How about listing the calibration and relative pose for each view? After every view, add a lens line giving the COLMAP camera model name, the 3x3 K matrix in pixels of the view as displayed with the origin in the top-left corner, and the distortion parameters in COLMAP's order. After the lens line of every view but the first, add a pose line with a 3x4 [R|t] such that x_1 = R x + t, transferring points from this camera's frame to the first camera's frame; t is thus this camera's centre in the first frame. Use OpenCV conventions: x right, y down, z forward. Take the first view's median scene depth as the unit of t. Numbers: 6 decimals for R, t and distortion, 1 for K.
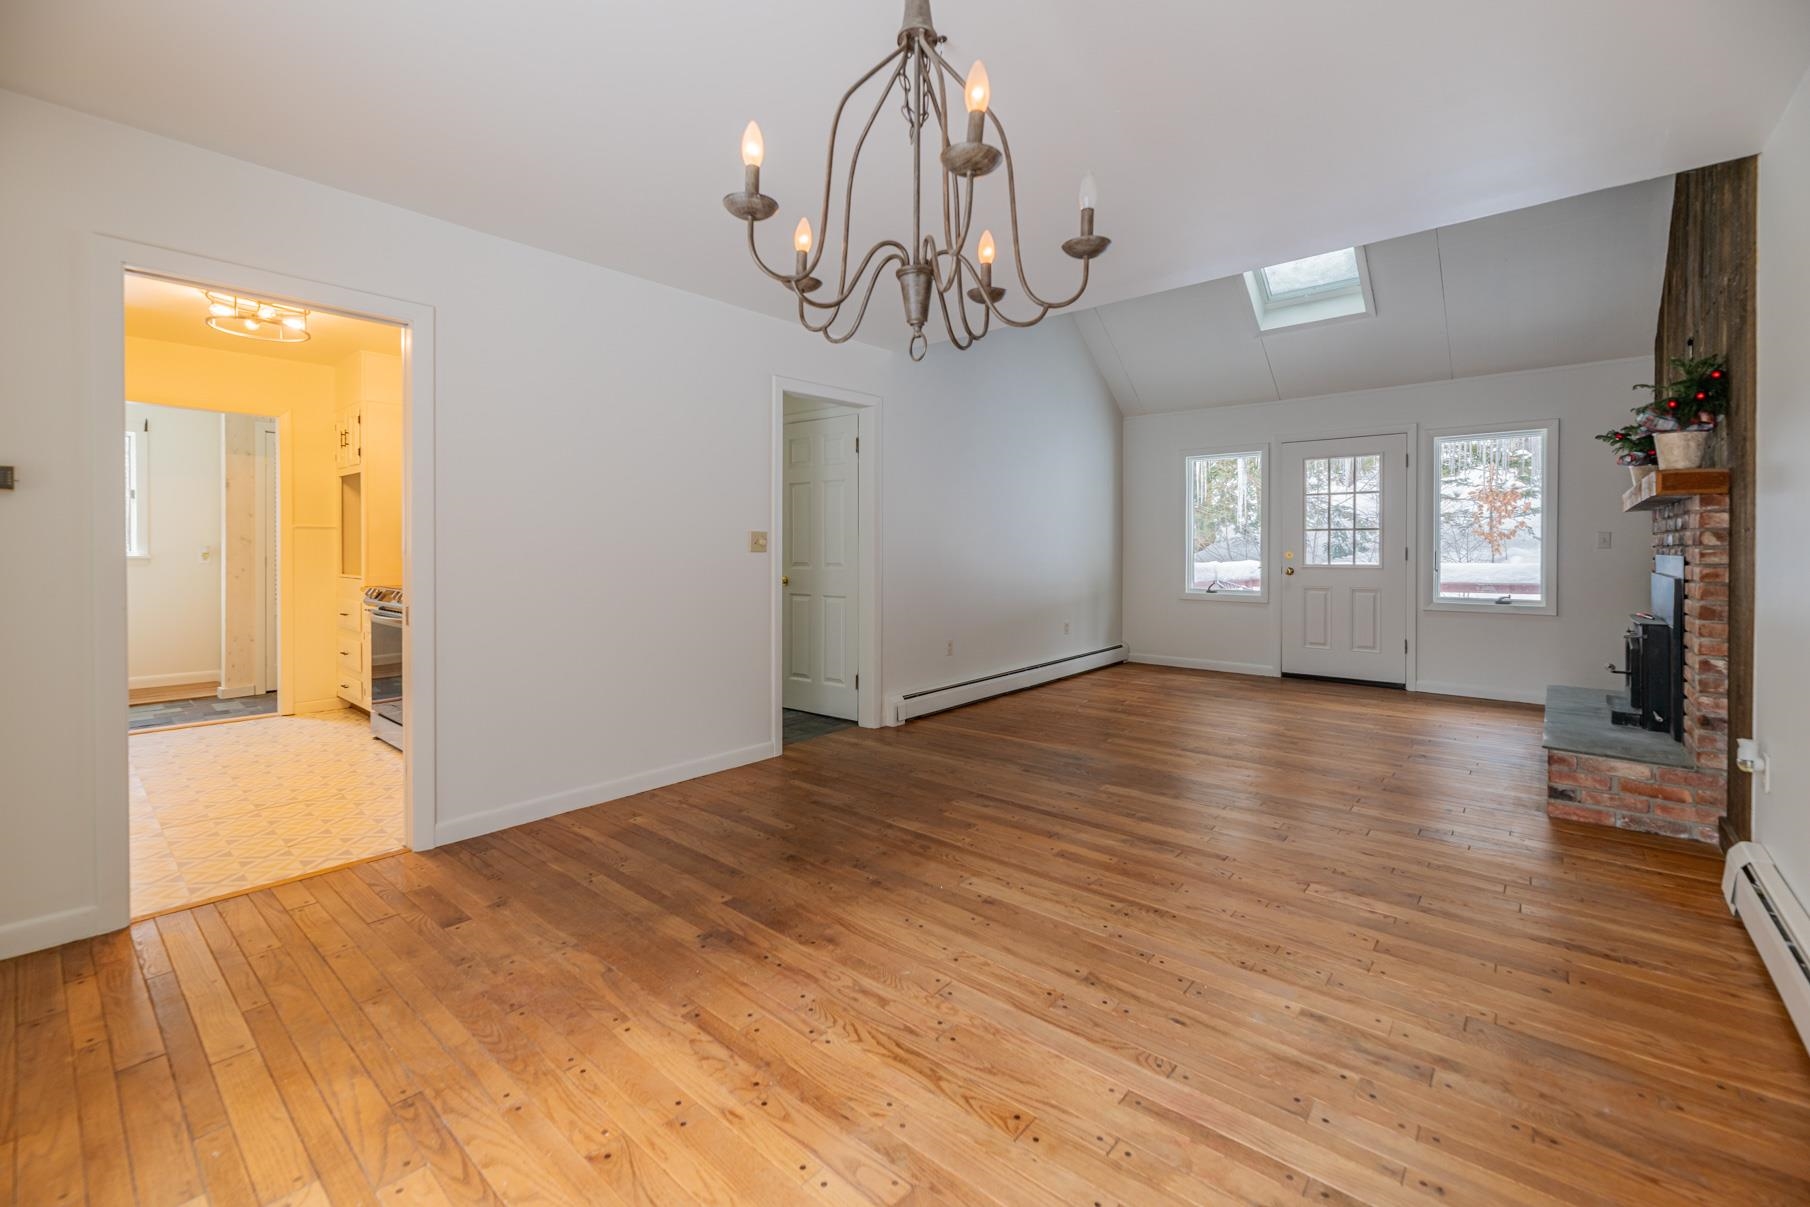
lens RADIAL K [[749.0, 0, 883.4], [0, 749.0, 559.8], [0, 0, 1]] dist [-0.006986, -0.000069]
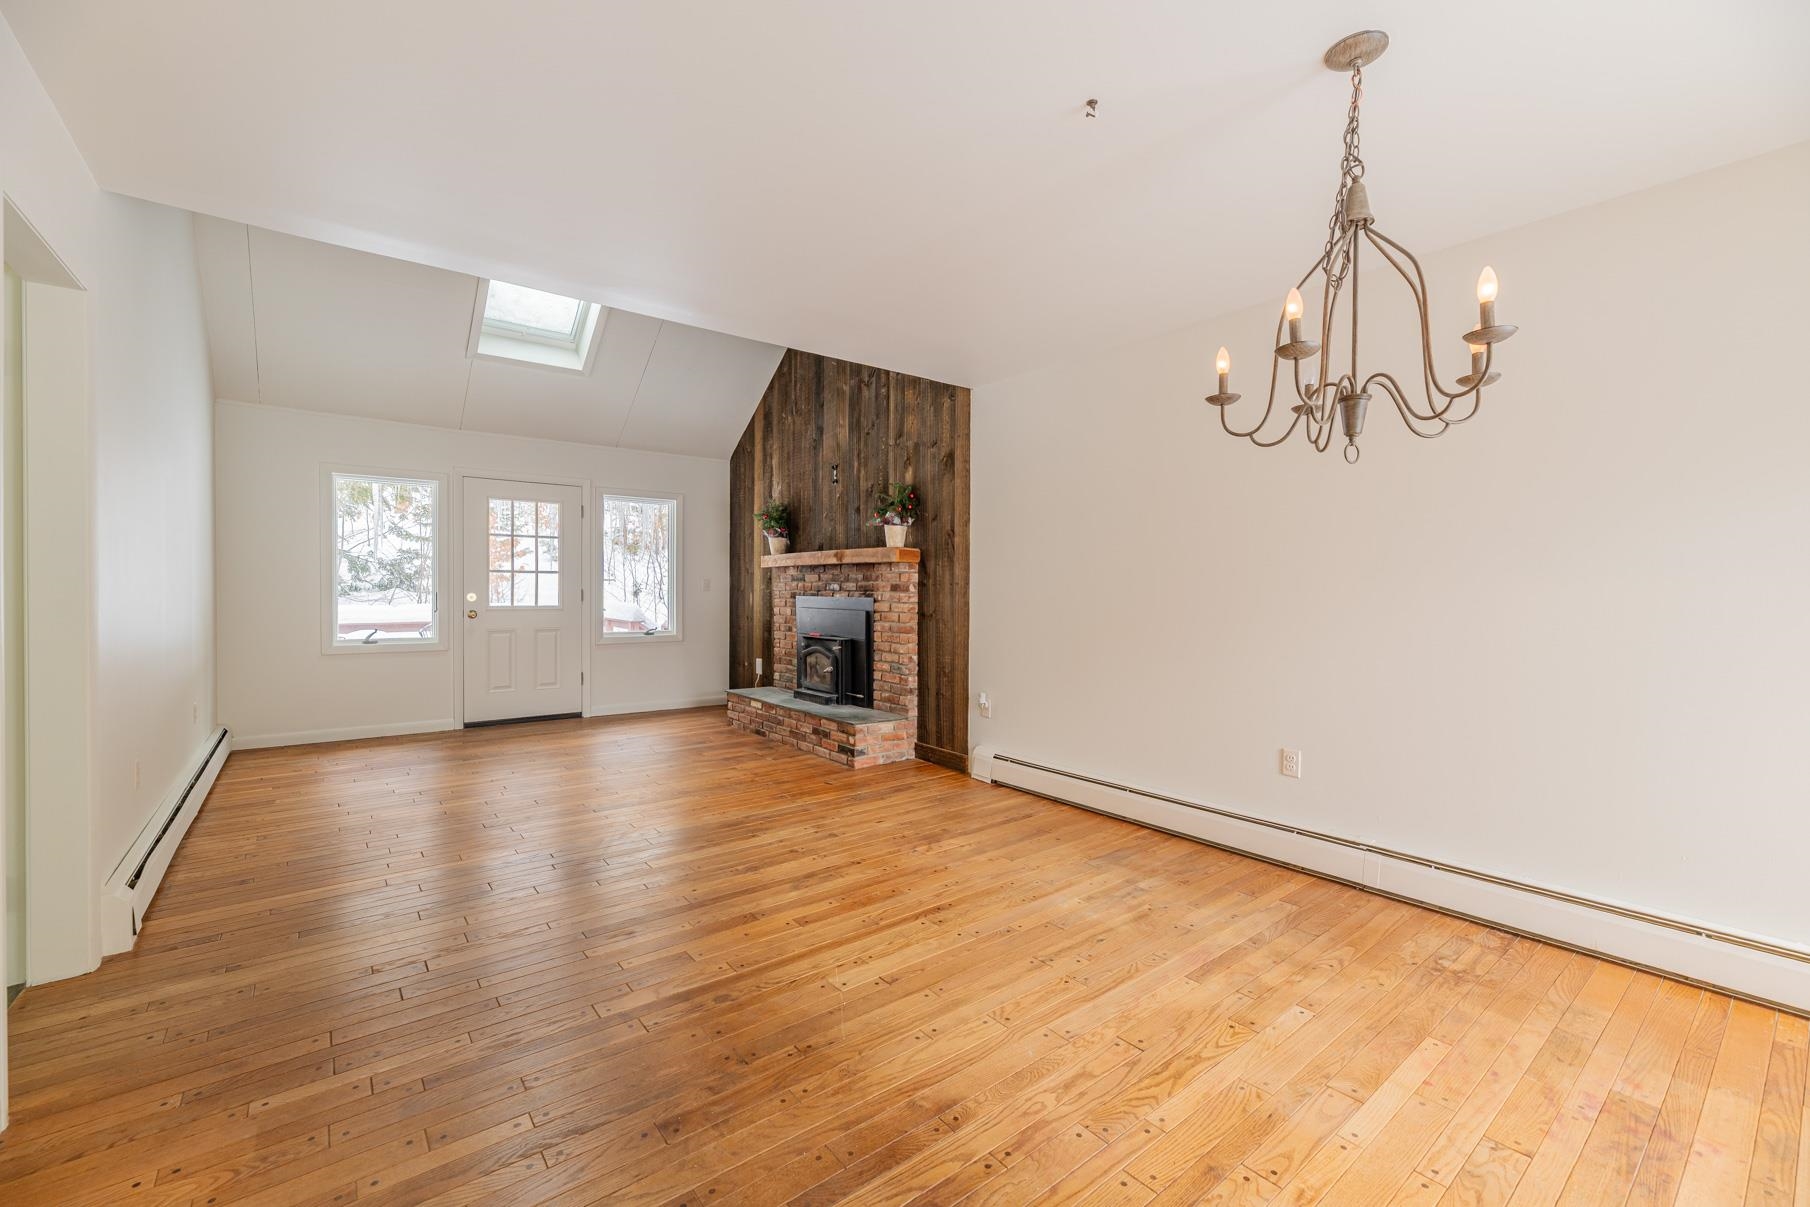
lens RADIAL K [[749.0, 0, 899.1], [0, 749.0, 592.2], [0, 0, 1]] dist [-0.006986, -0.000069]
pose [[0.183200, -0.000398, 0.983076, -0.728865], [0.010083, 0.999948, -0.001474, -0.015237], [-0.983024, 0.010182, 0.183195, 0.790032]]
